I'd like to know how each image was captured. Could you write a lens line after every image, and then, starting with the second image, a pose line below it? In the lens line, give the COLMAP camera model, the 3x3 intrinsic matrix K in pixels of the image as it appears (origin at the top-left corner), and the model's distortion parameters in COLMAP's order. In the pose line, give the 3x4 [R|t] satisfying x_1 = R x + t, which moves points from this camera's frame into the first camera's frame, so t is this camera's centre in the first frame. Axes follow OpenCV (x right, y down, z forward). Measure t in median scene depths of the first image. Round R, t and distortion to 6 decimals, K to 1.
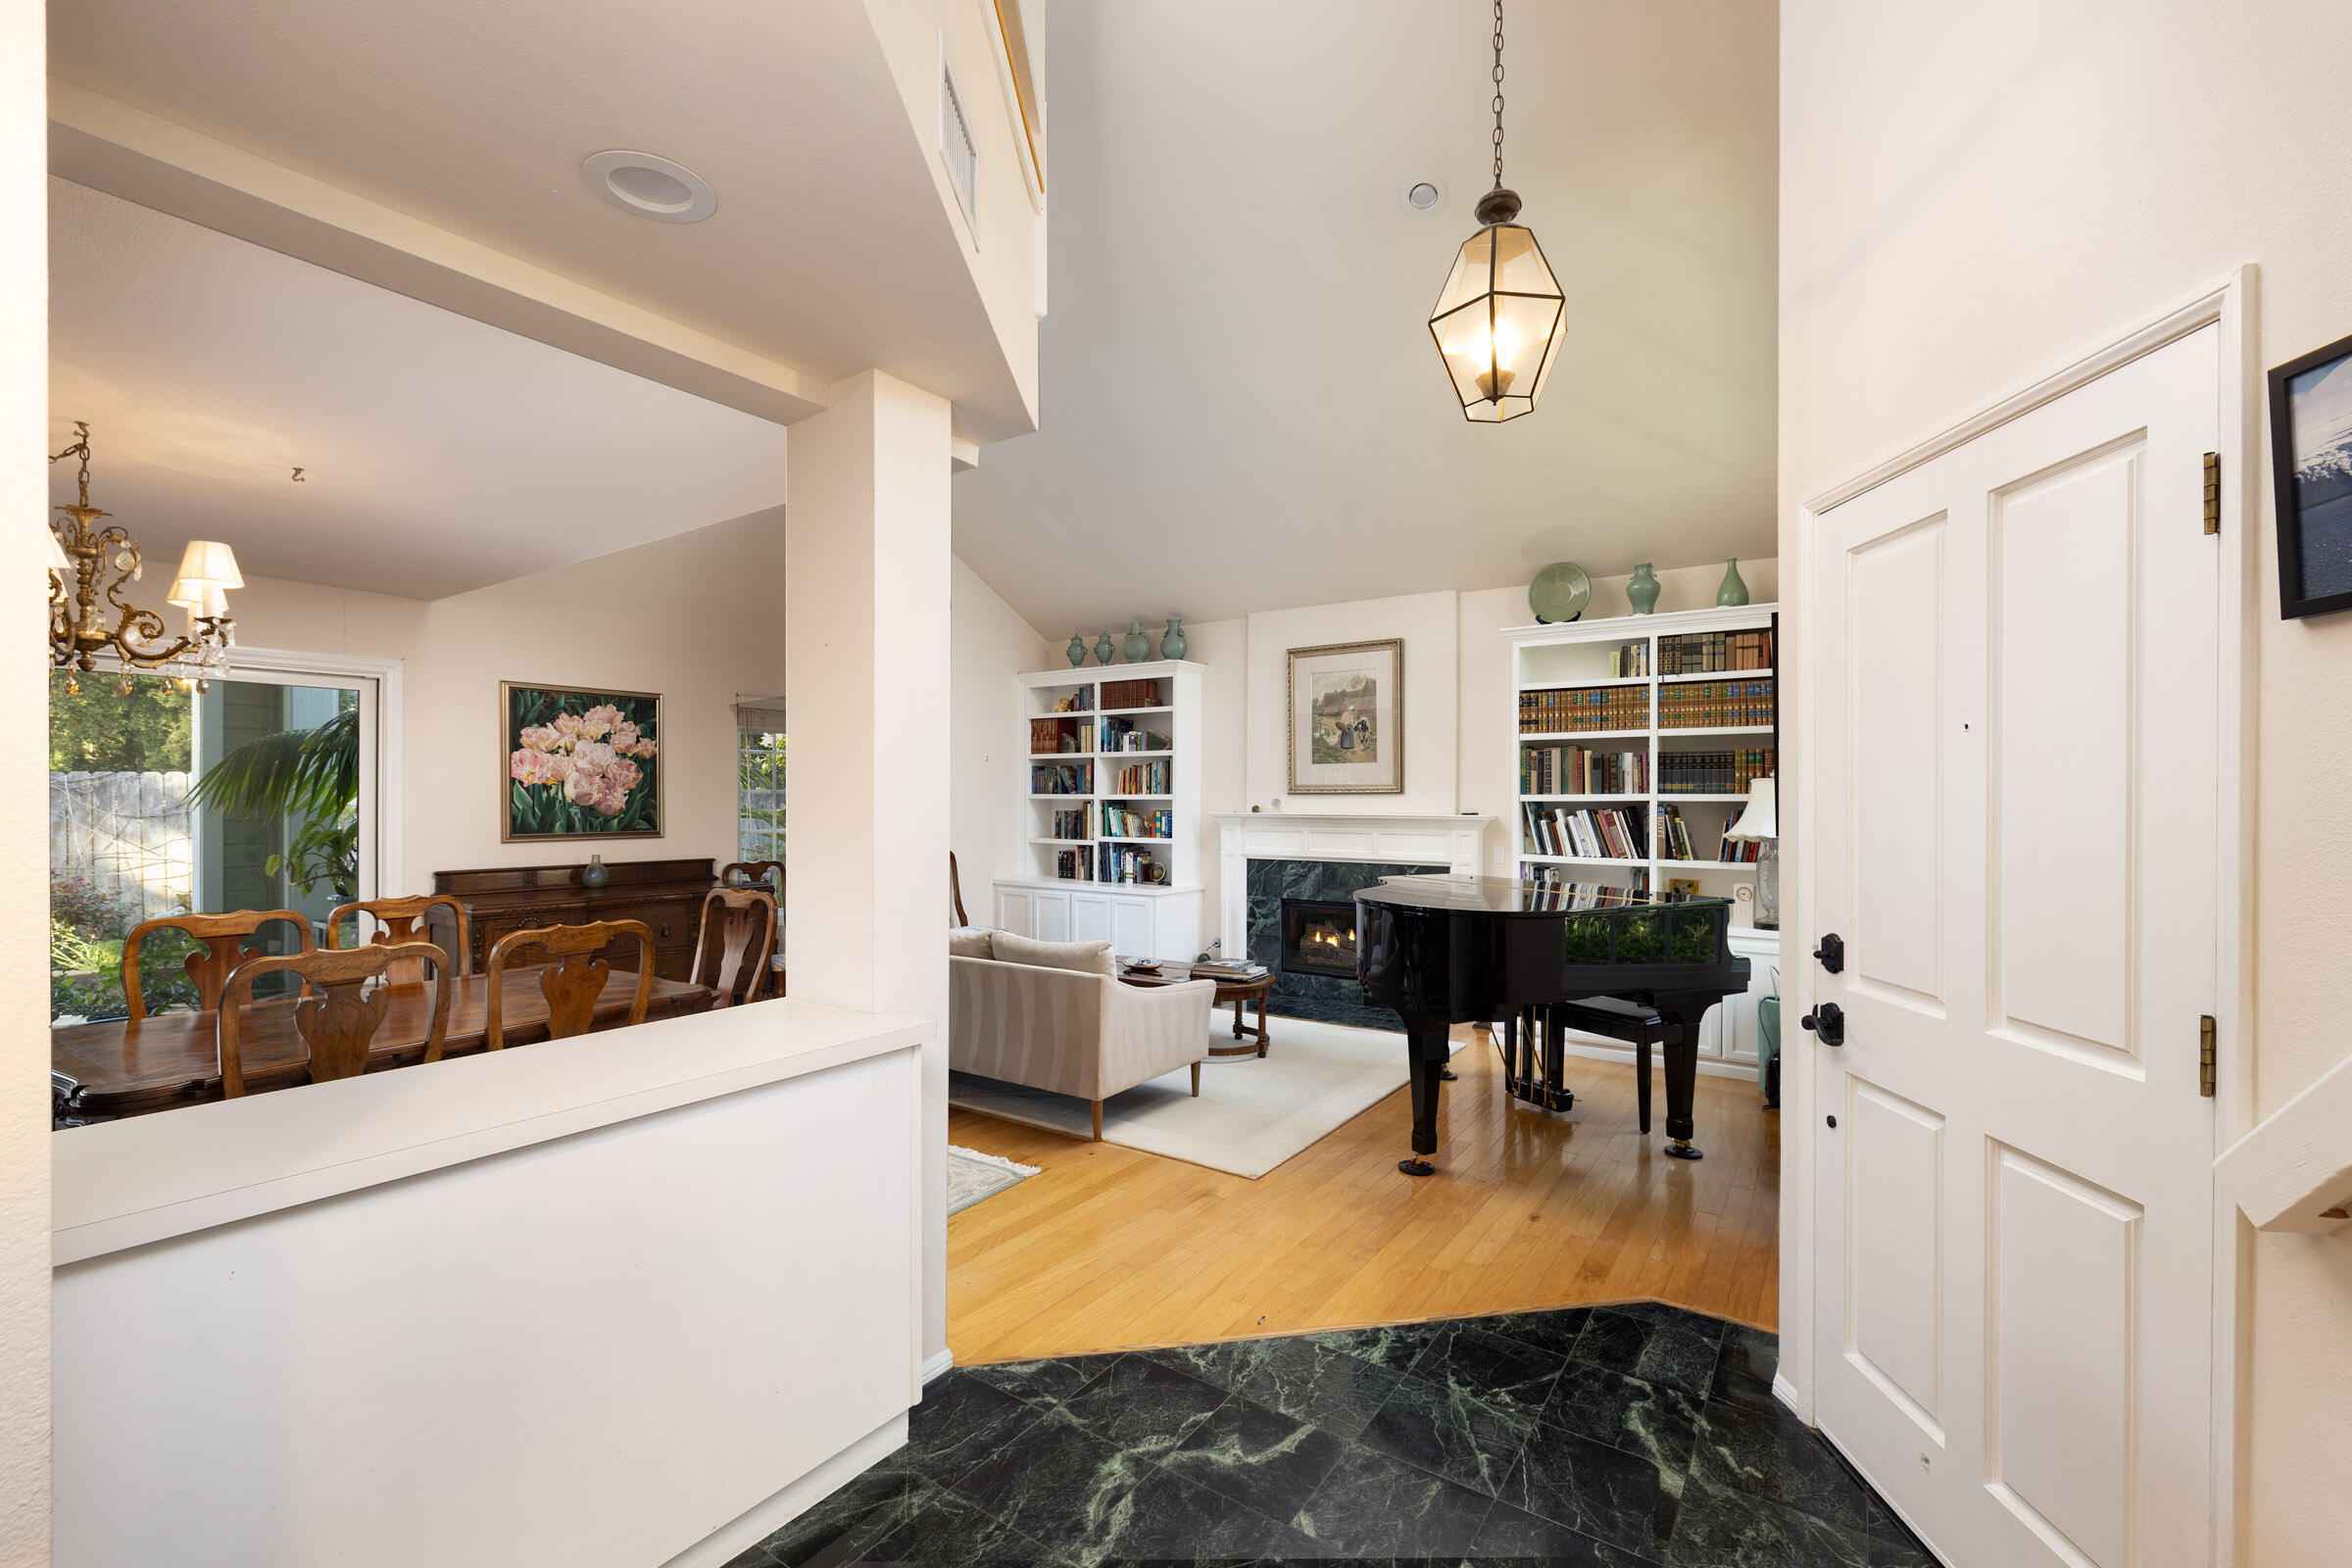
lens RADIAL K [[1011.0, 0, 1179.6], [0, 1011.0, 792.1], [0, 0, 1]] dist [0.002451, 0.000322]
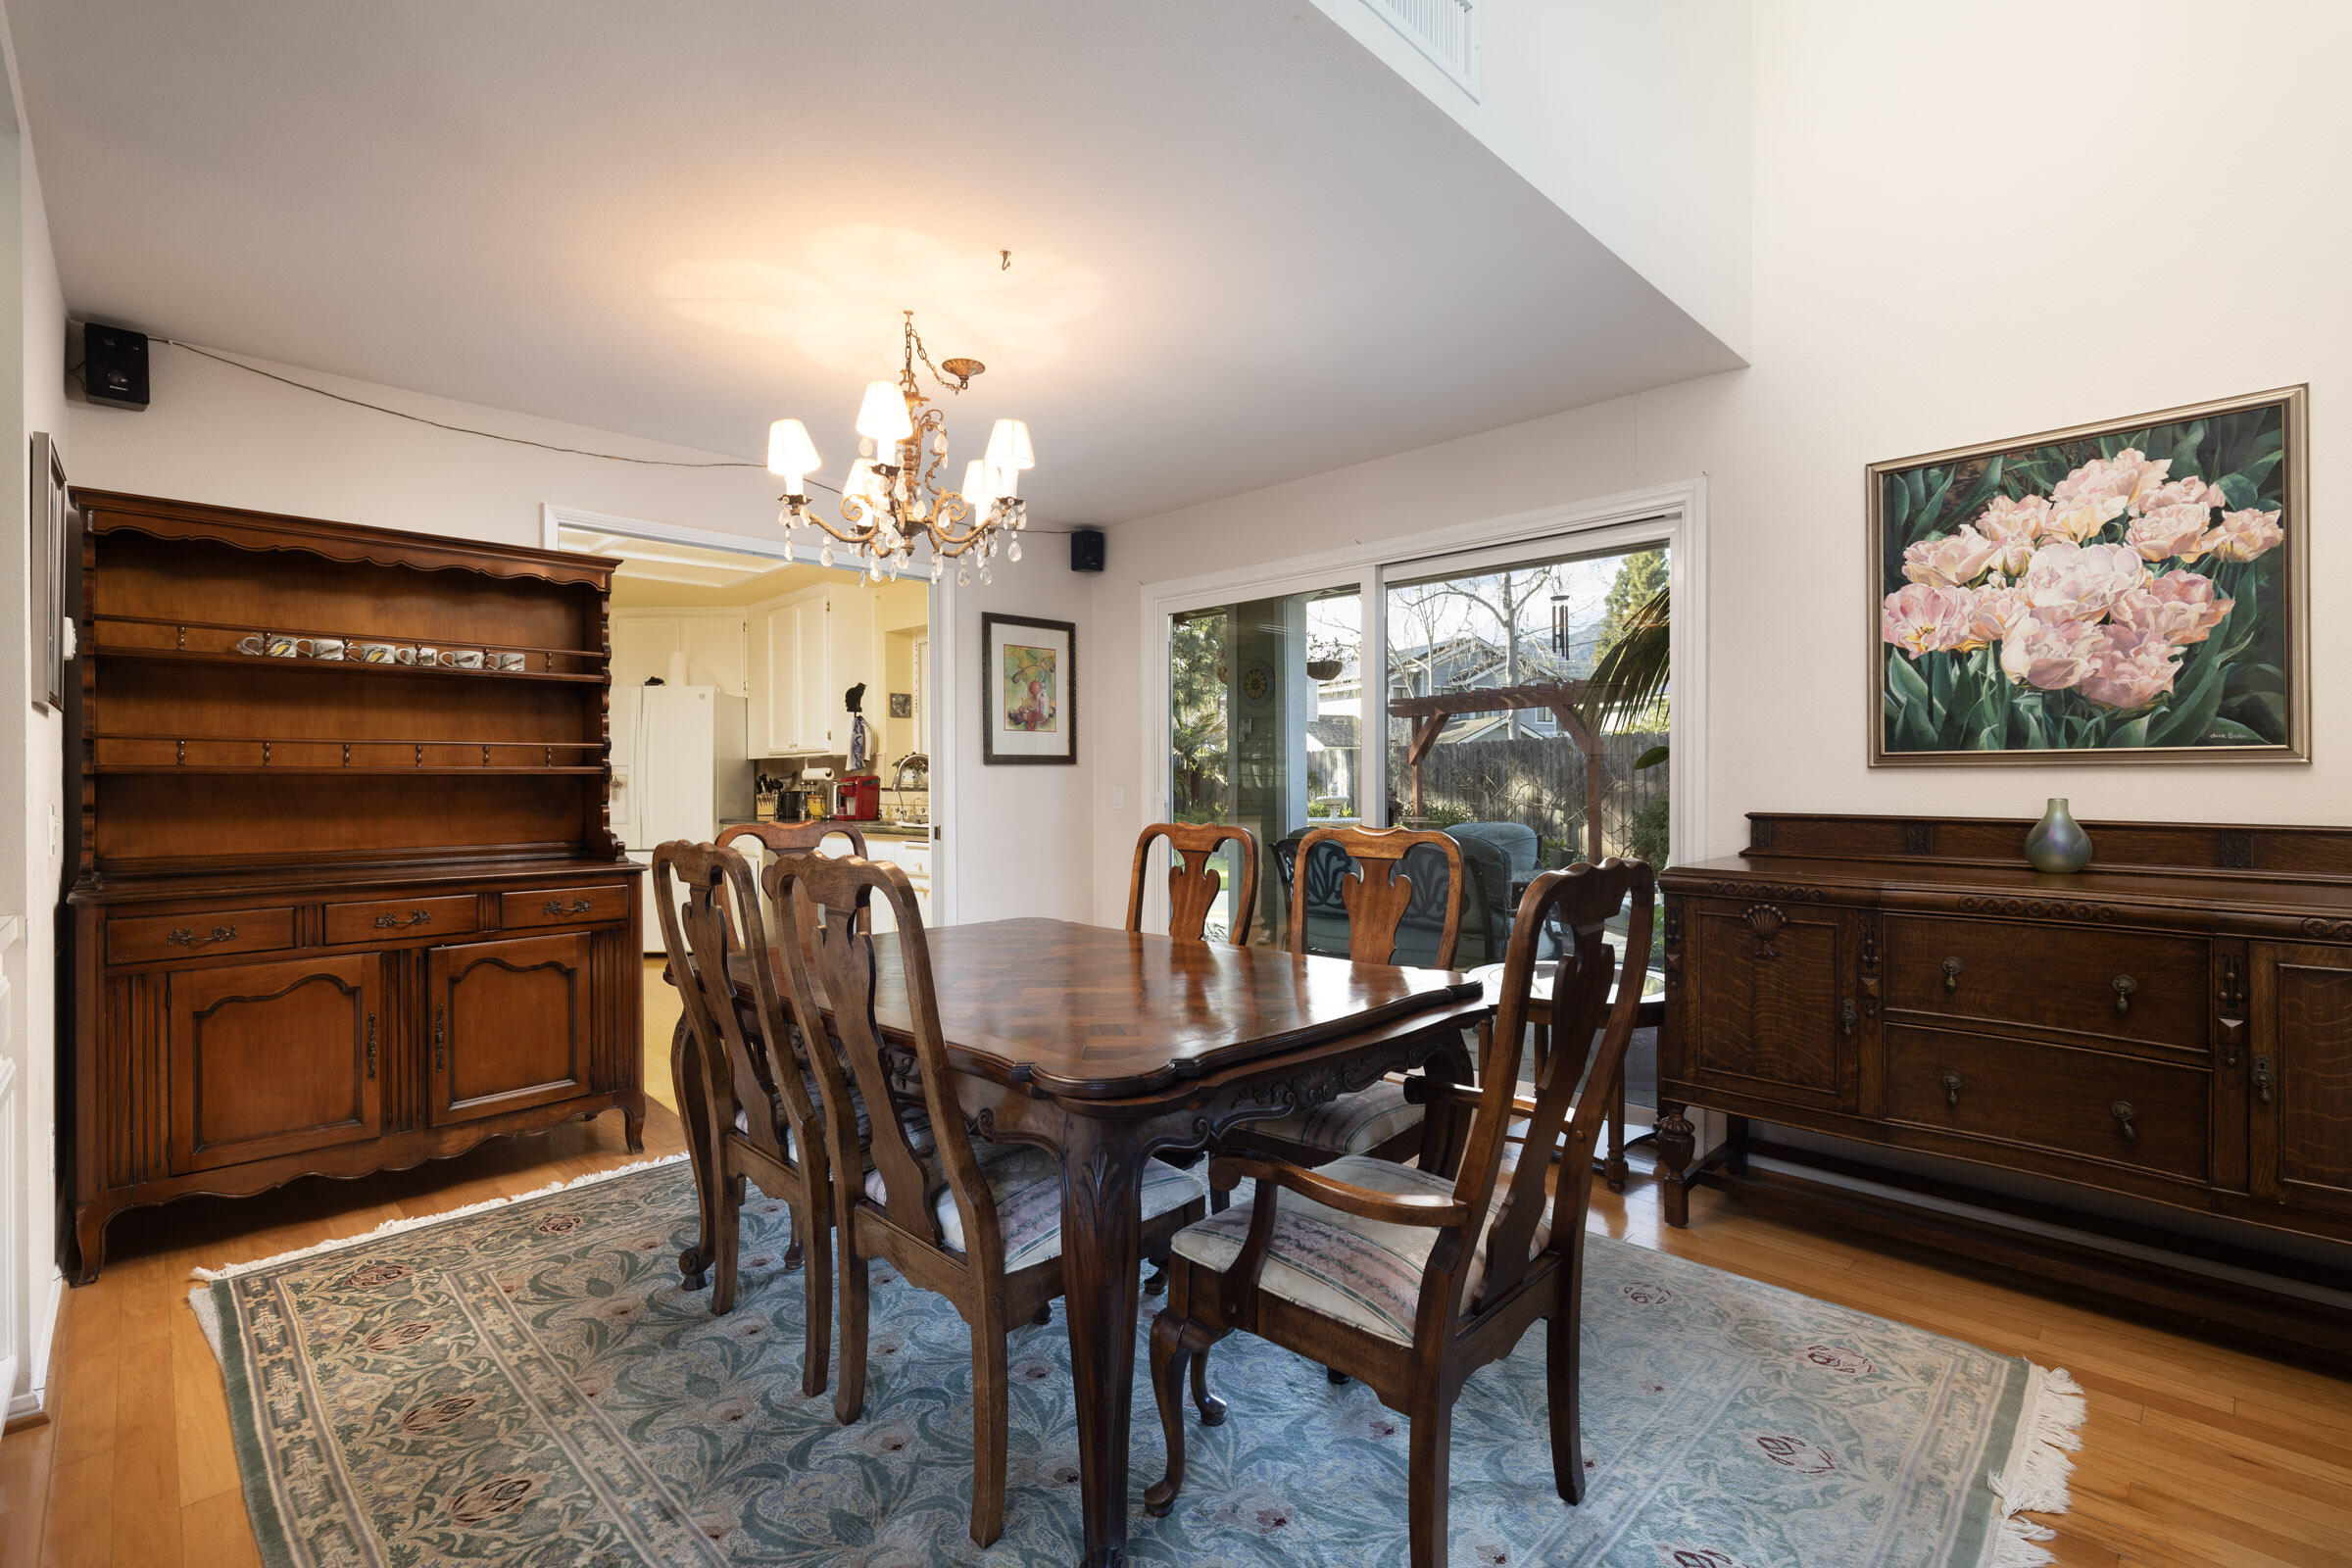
lens RADIAL K [[1054.6, 0, 1185.8], [0, 1054.6, 780.7], [0, 0, 1]] dist [-0.016561, -0.000090]
pose [[-0.191431, 0.000314, -0.981506, -0.057052], [0.011596, 0.999931, -0.001942, 0.049906], [0.981438, -0.011753, -0.191421, 0.702303]]
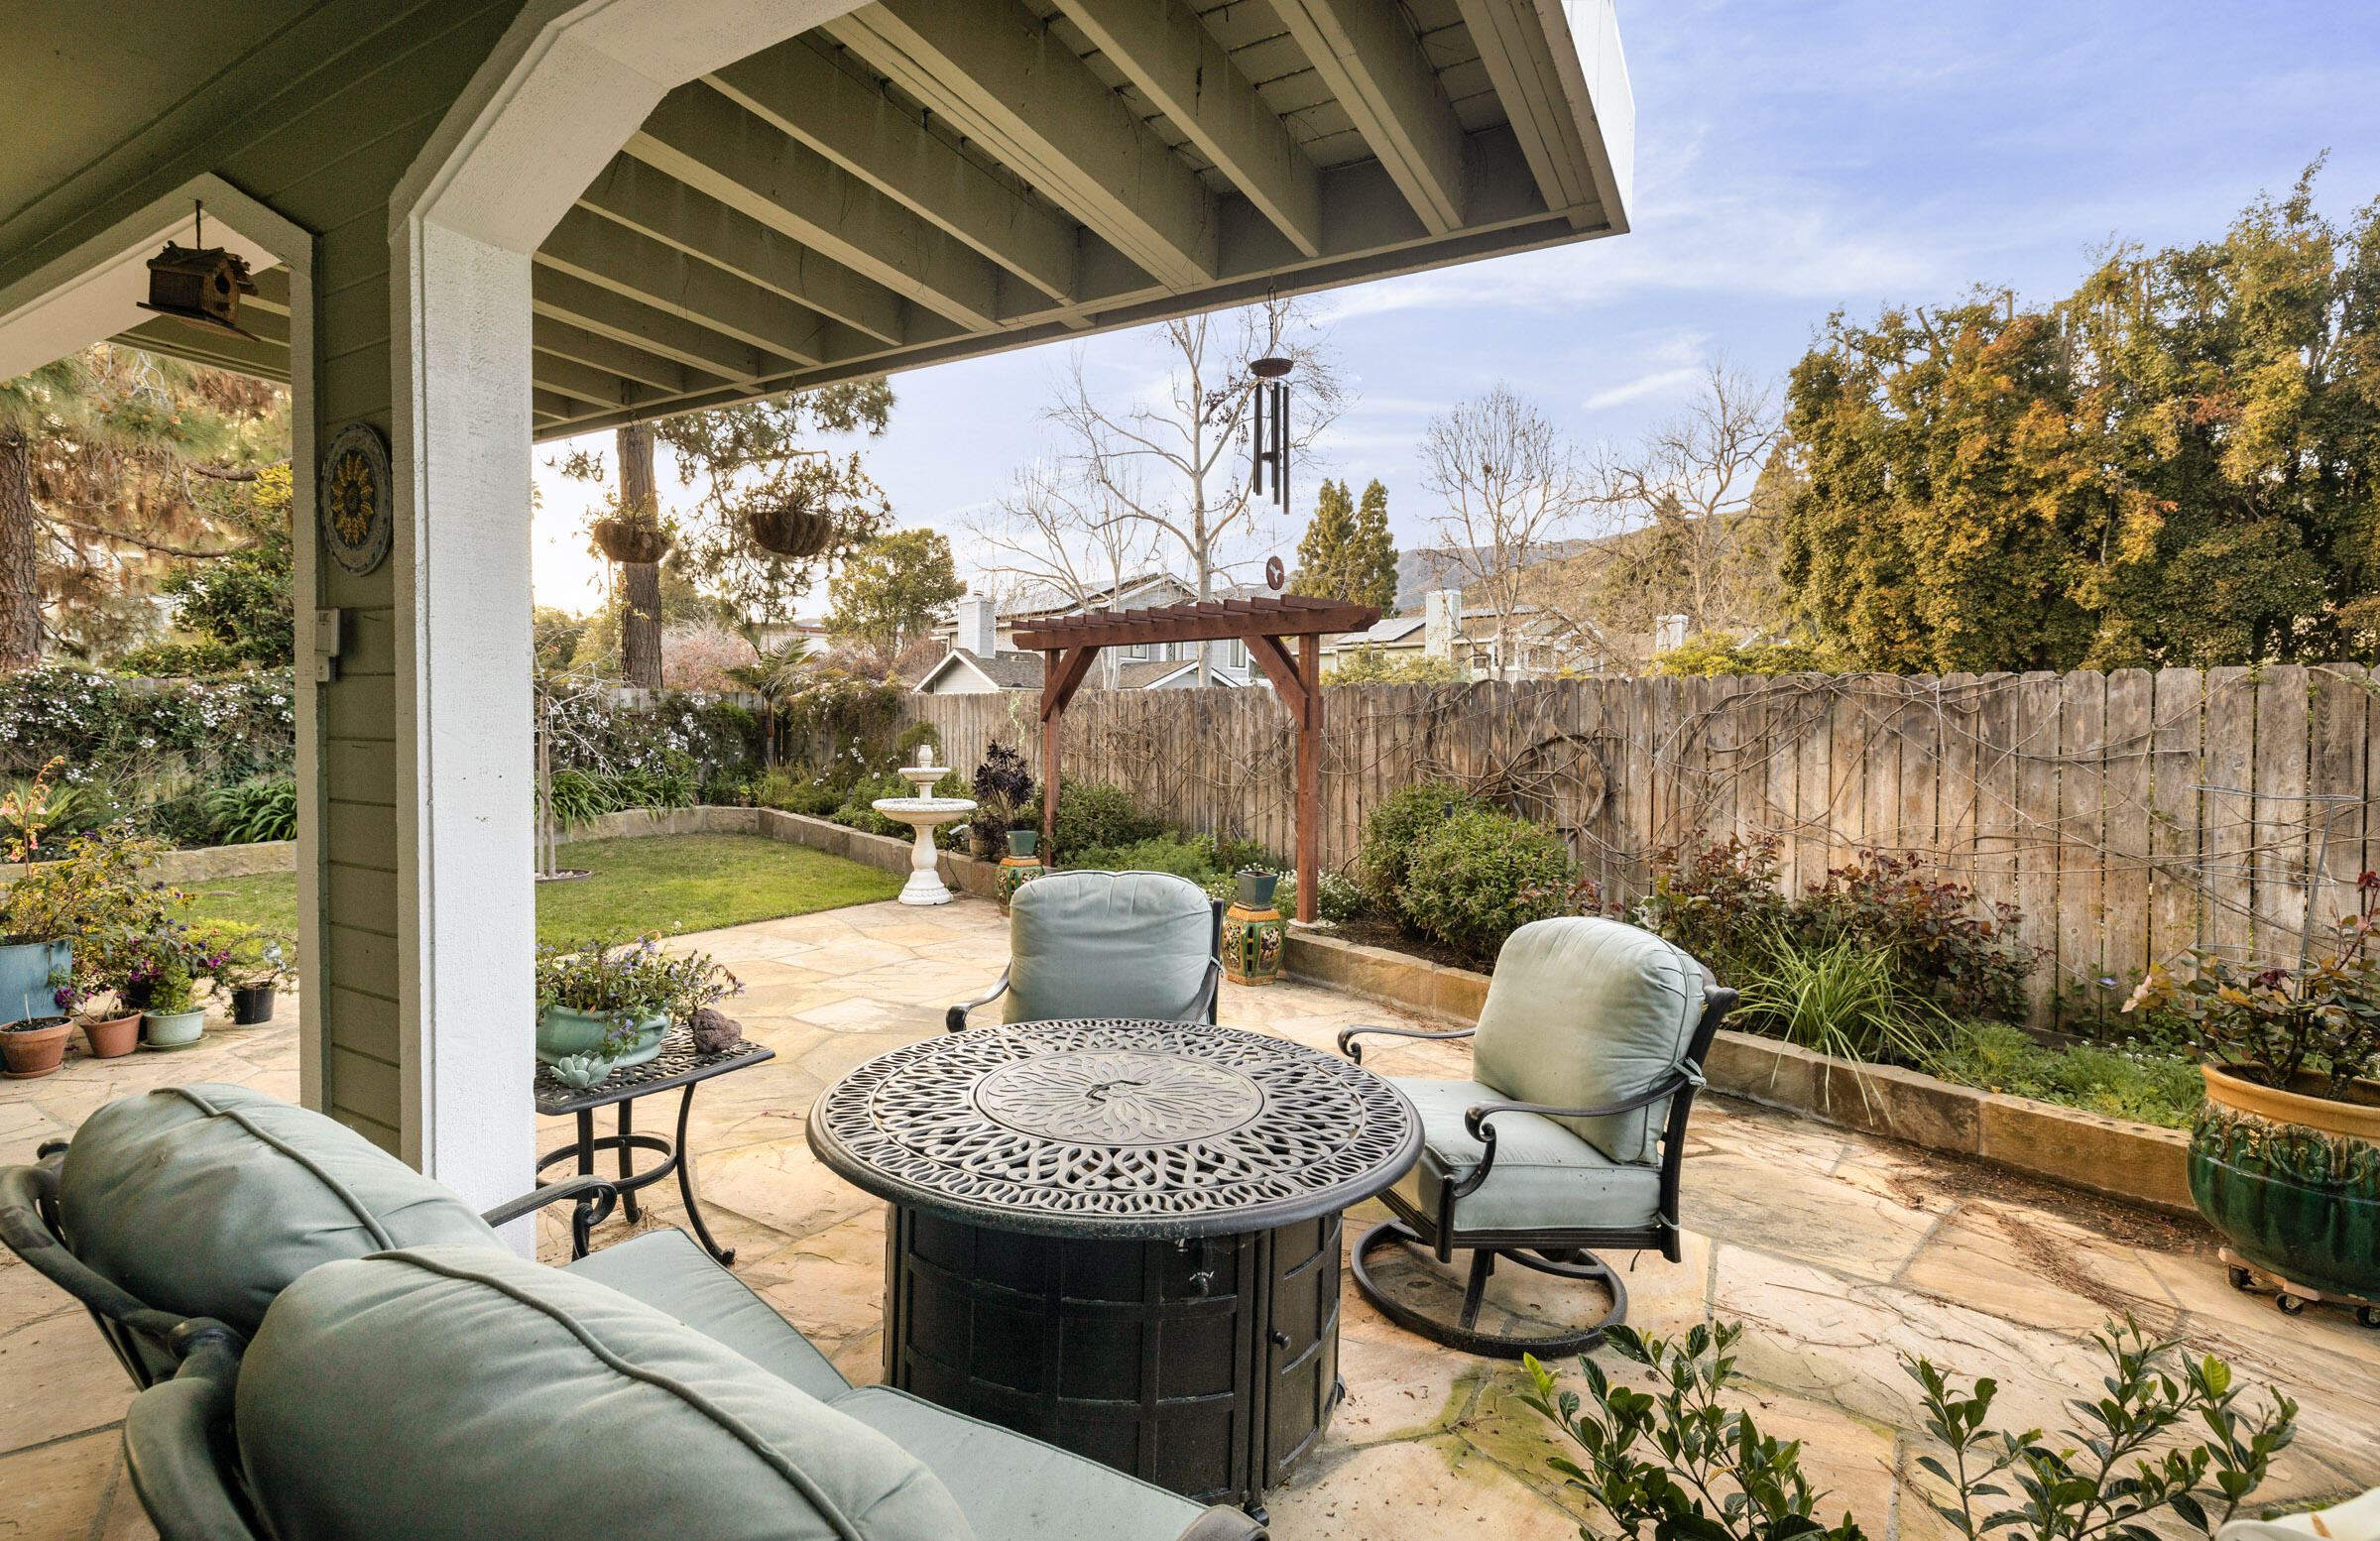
lens RADIAL K [[1053.6, 0, 1181.1], [0, 1053.6, 752.3], [0, 0, 1]] dist [-0.000557, -0.000013]
pose [[0.084728, 0.029527, -0.995967, -0.841716], [-0.010766, 0.999530, 0.028717, 0.015340], [0.996346, 0.008290, 0.085006, 0.810957]]
